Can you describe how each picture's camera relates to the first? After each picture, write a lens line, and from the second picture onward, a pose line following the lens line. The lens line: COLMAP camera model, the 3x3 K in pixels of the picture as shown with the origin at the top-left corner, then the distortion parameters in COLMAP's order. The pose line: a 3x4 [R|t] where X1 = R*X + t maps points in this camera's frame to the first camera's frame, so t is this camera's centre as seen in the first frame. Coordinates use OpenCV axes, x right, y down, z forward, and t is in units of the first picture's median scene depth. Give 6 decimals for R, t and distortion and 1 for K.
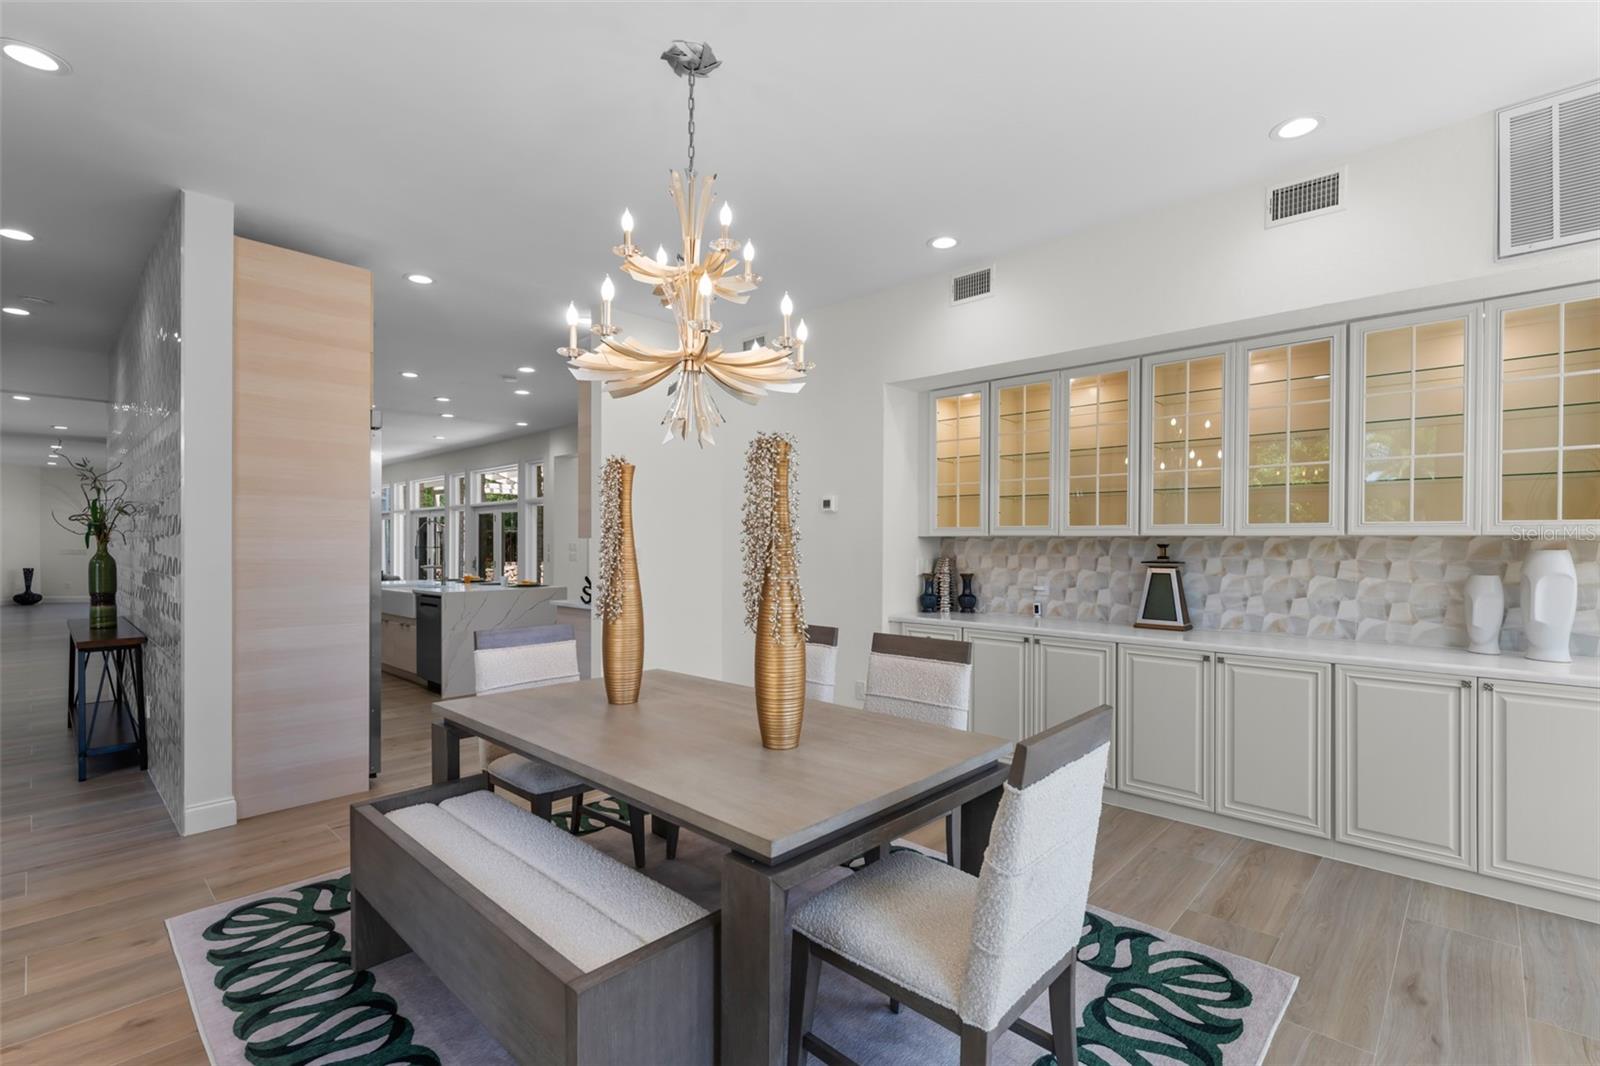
lens RADIAL K [[727.0, 0, 789.5], [0, 727.0, 541.1], [0, 0, 1]] dist [0.010016, 0.000169]
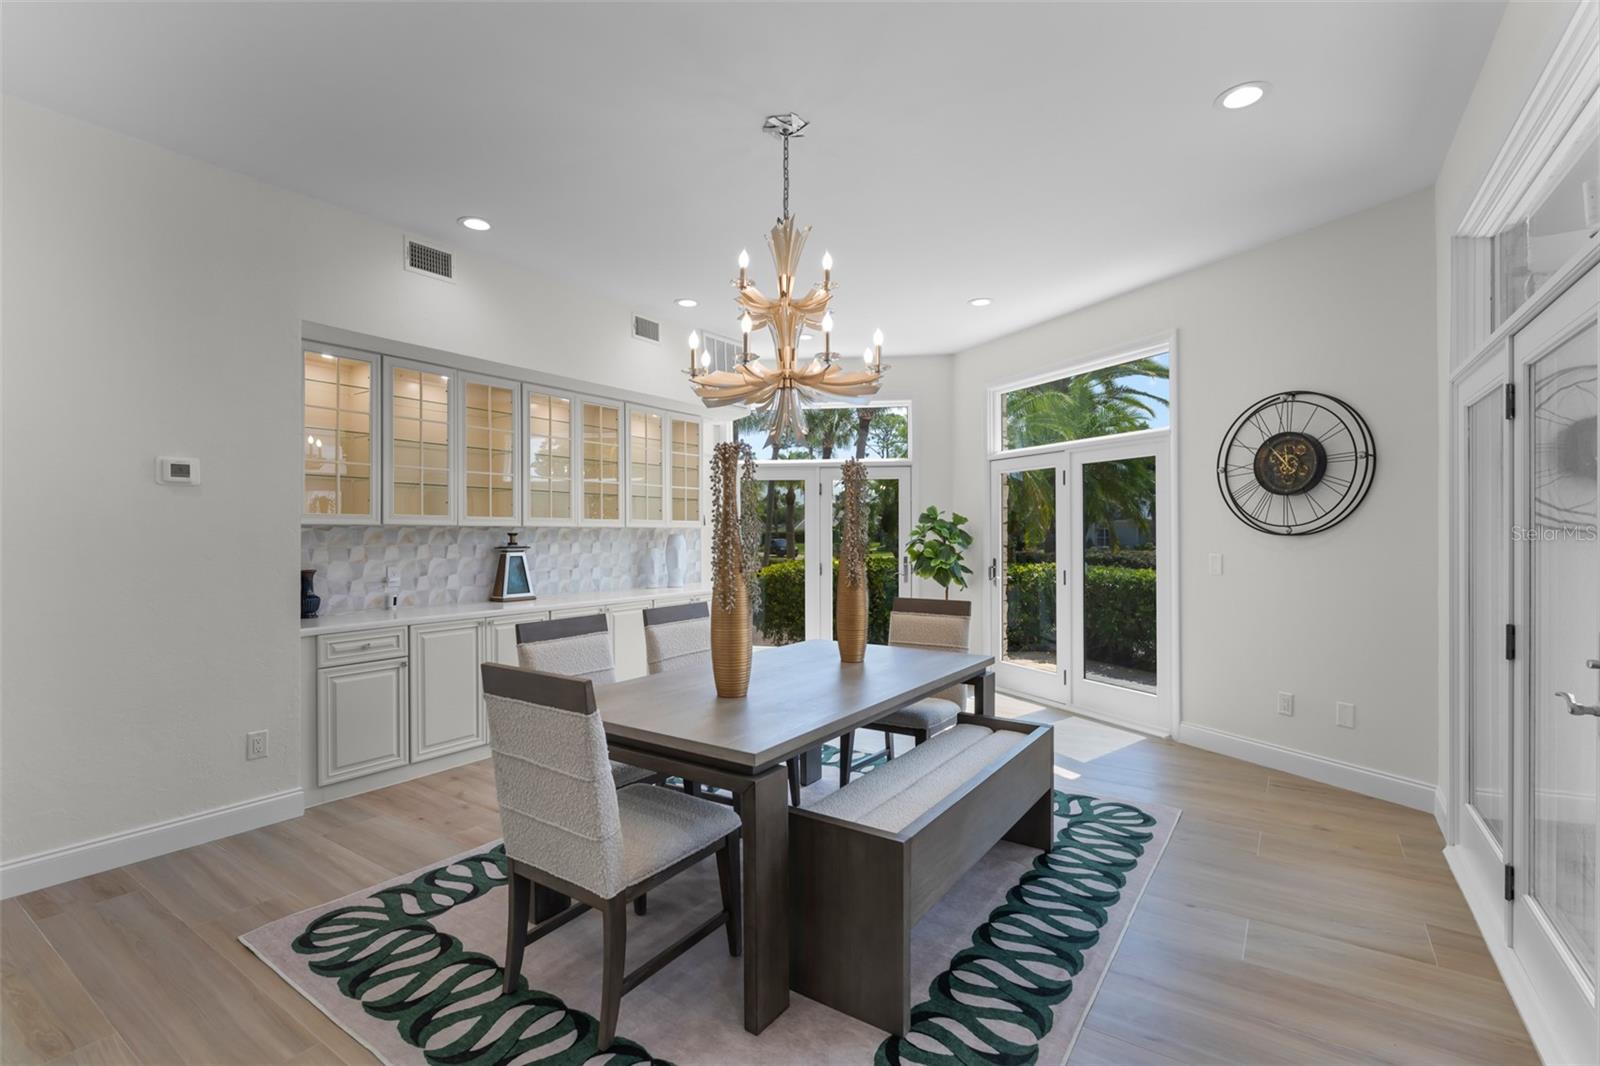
lens RADIAL K [[727.0, 0, 789.6], [0, 727.0, 532.7], [0, 0, 1]] dist [0.010016, 0.000169]
pose [[-0.147367, -0.003406, 0.989076, -0.706109], [-0.001514, 0.999994, 0.003218, -0.001206], [-0.989081, -0.001023, -0.147371, 0.634928]]
